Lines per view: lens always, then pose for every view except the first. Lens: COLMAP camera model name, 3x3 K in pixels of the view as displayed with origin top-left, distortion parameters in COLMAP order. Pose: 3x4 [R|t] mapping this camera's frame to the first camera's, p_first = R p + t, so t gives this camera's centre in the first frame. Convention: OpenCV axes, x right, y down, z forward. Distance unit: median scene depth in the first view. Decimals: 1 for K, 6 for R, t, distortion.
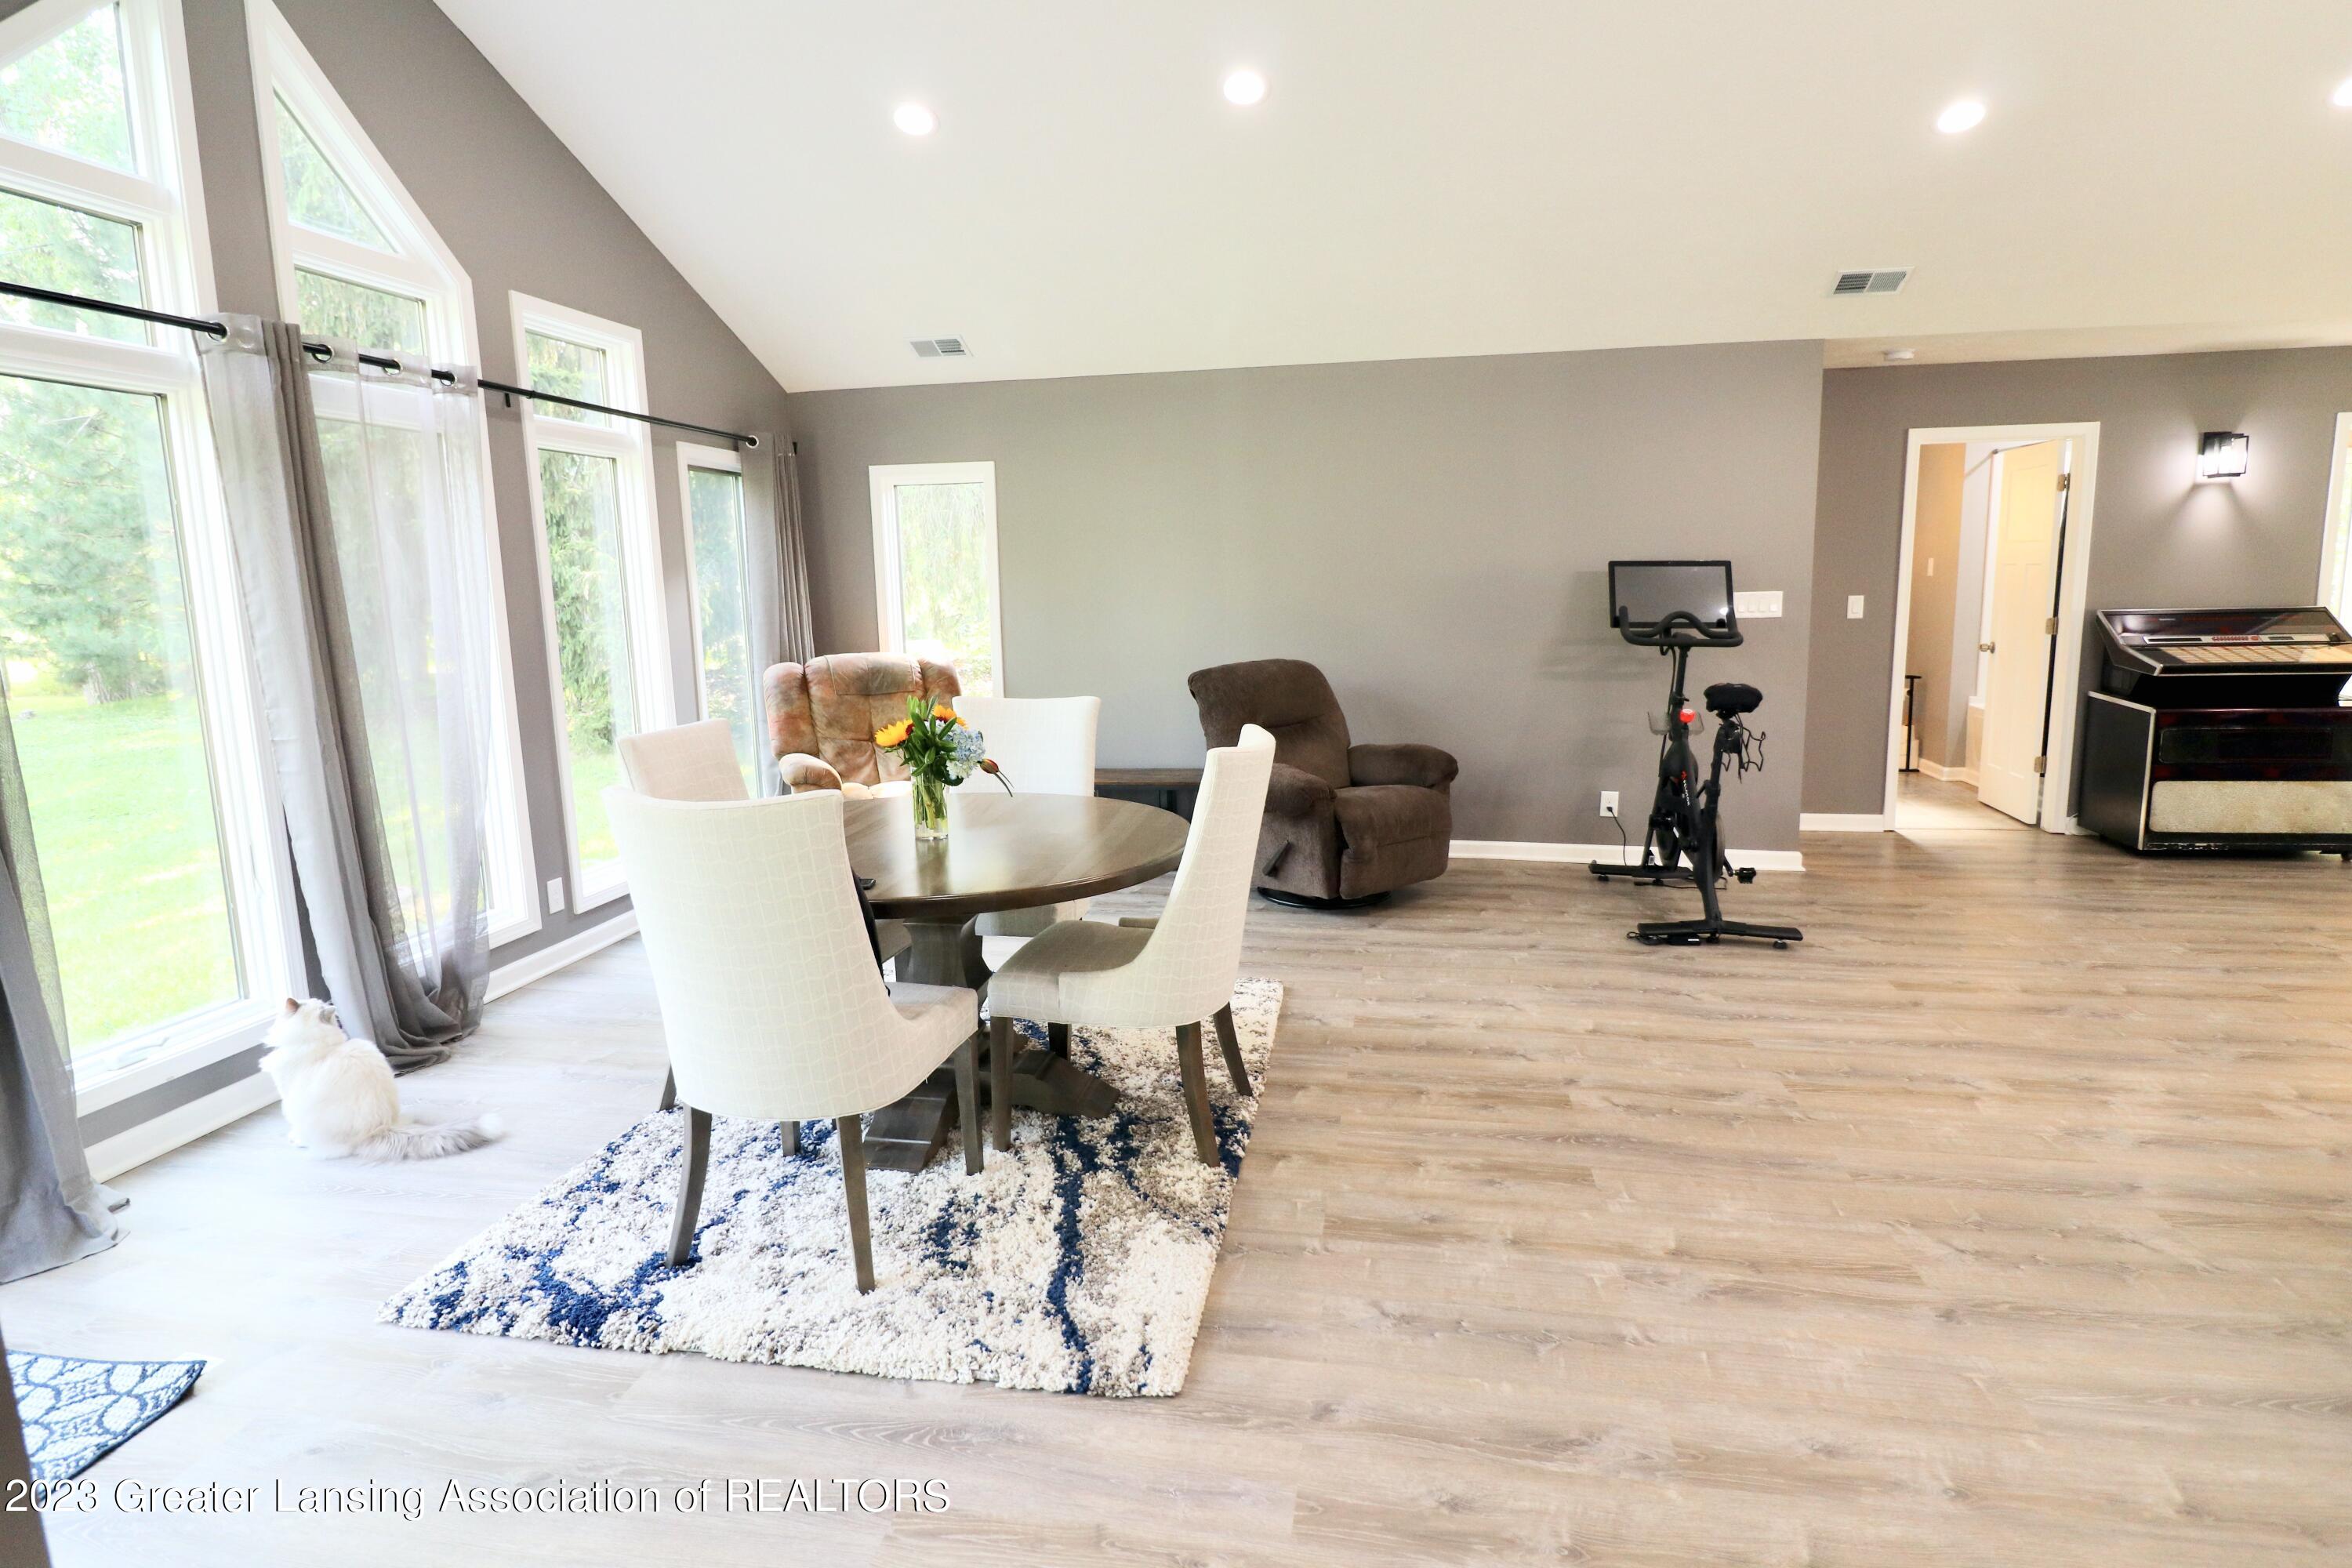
lens RADIAL K [[1265.6, 0, 1176.0], [0, 1265.6, 784.0], [0, 0, 1]] dist [-0.005333, -0.000830]
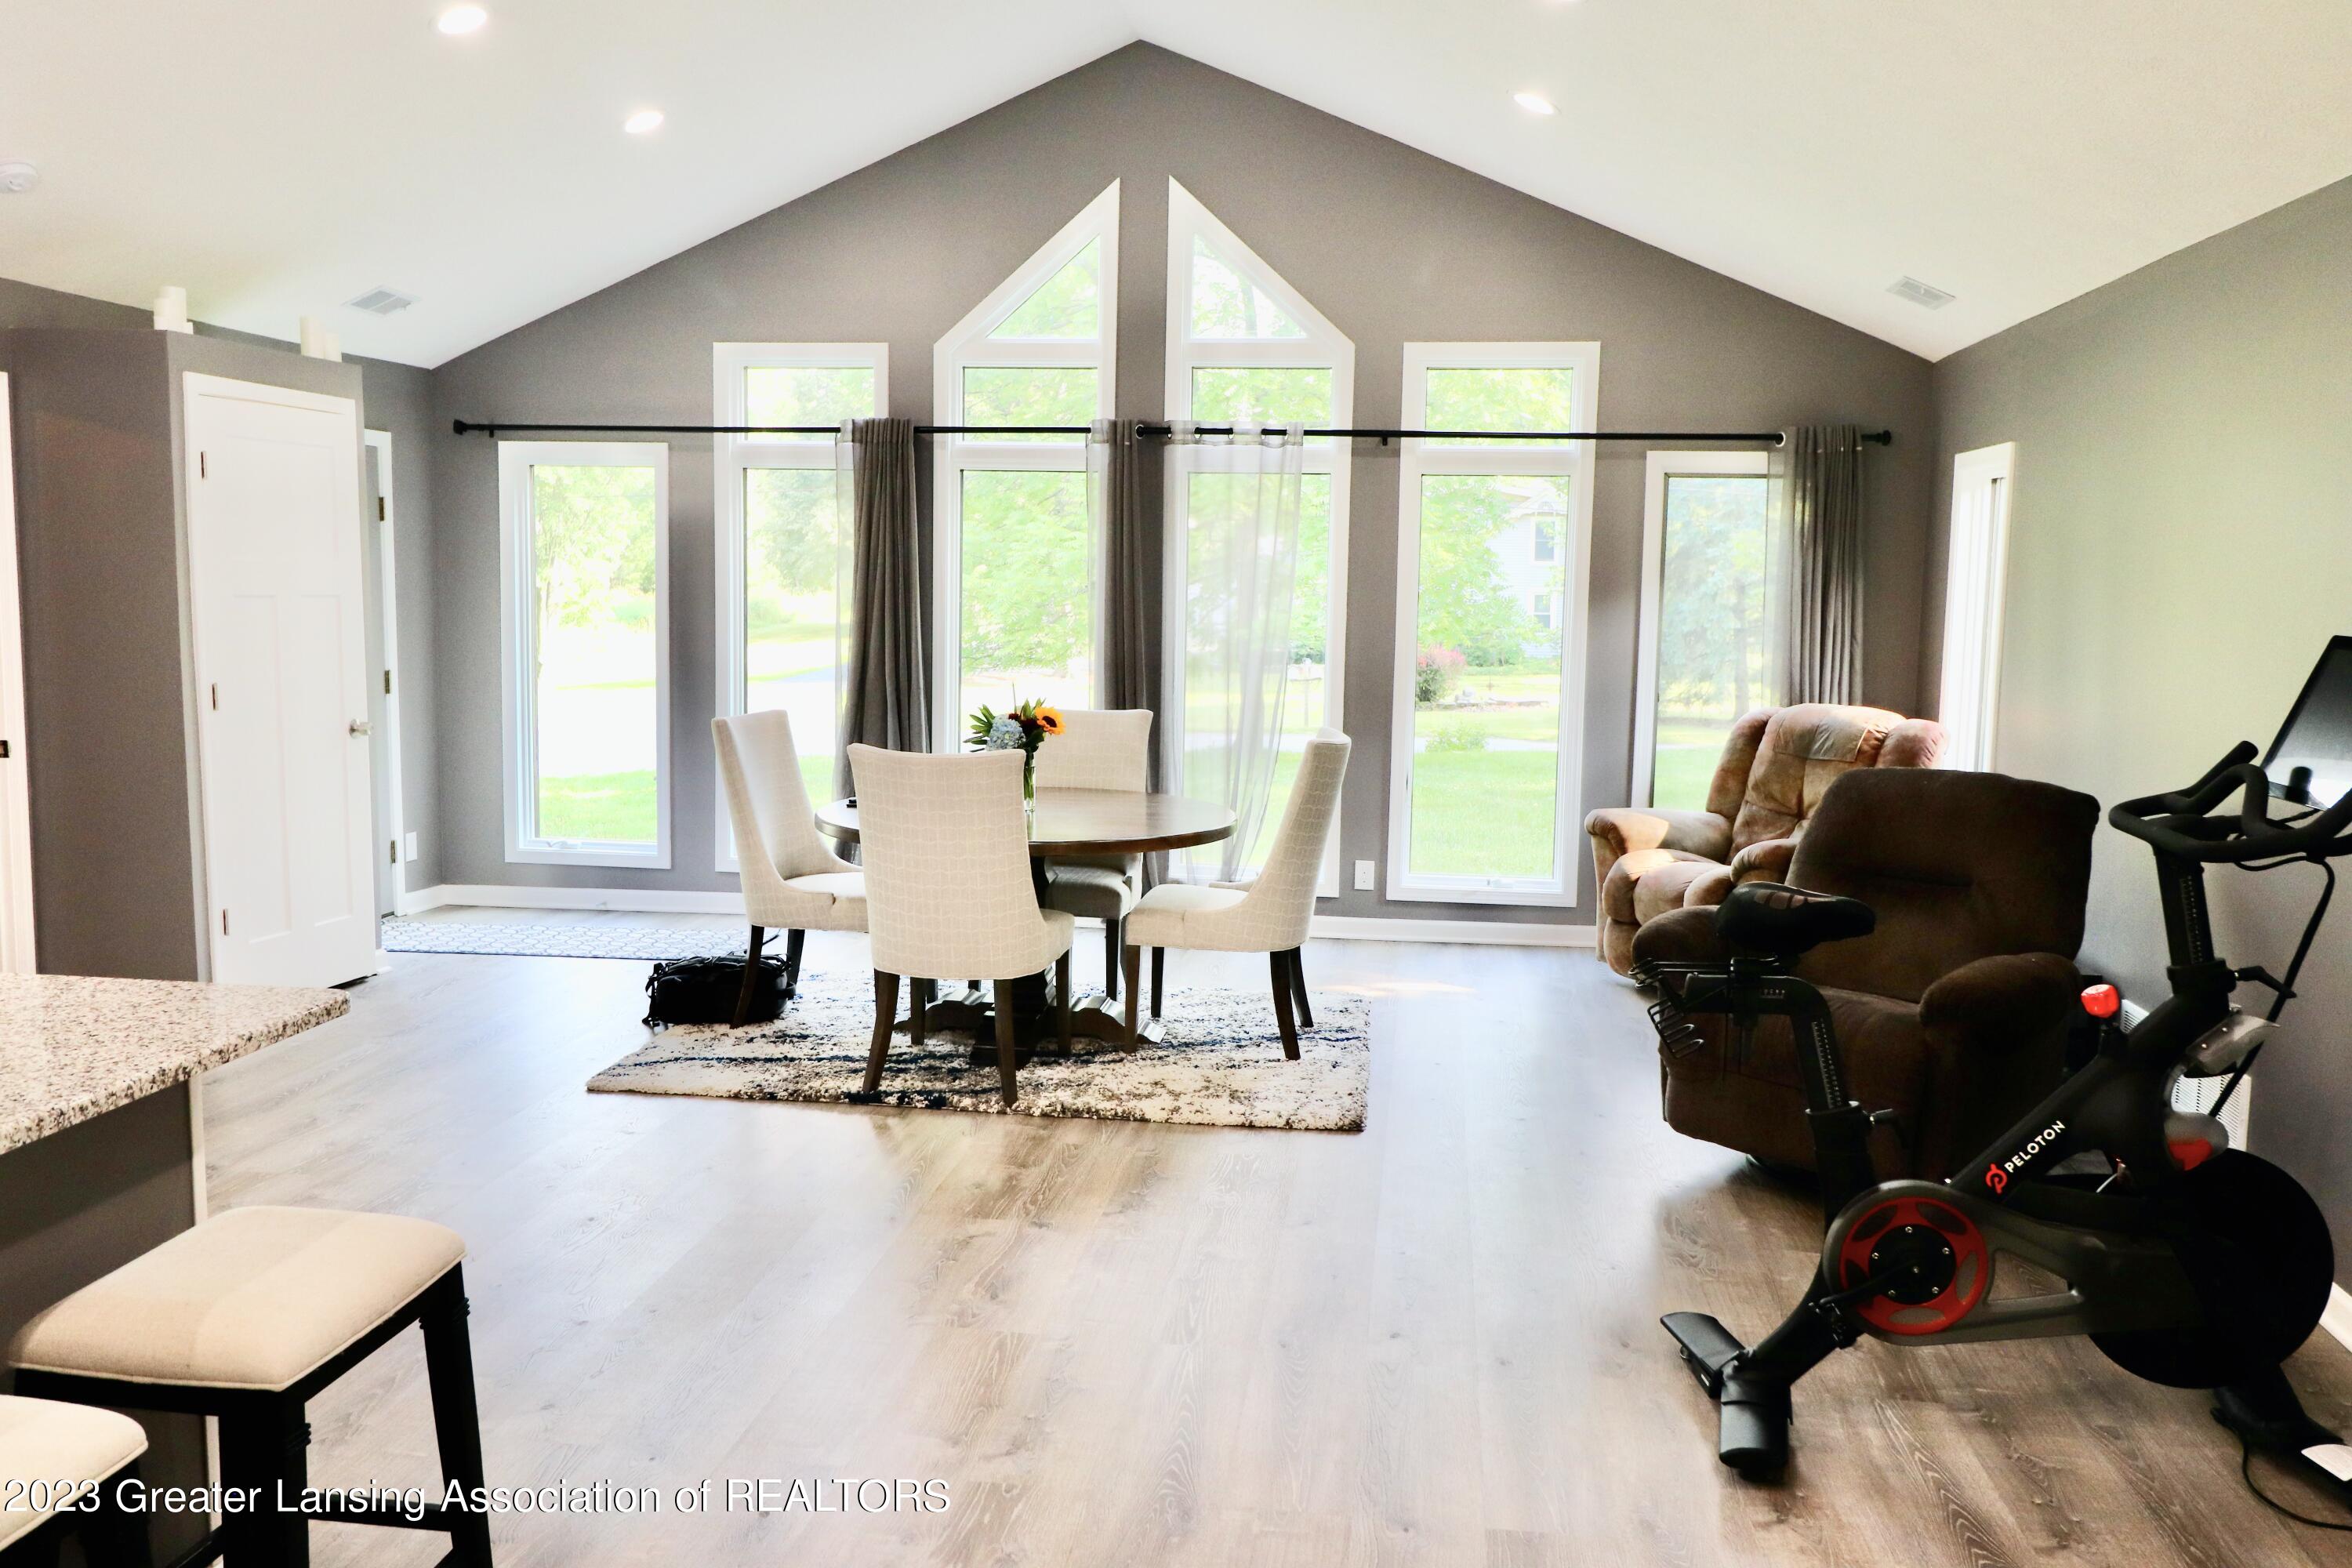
lens RADIAL K [[1901.5, 0, 1176.0], [0, 1901.5, 784.0], [0, 0, 1]] dist [0.004736, 0.000512]
pose [[0.026656, 0.131692, -0.990932, 1.346726], [-0.178902, 0.975909, 0.124883, -0.197219], [0.983506, 0.173951, 0.049574, 0.860101]]
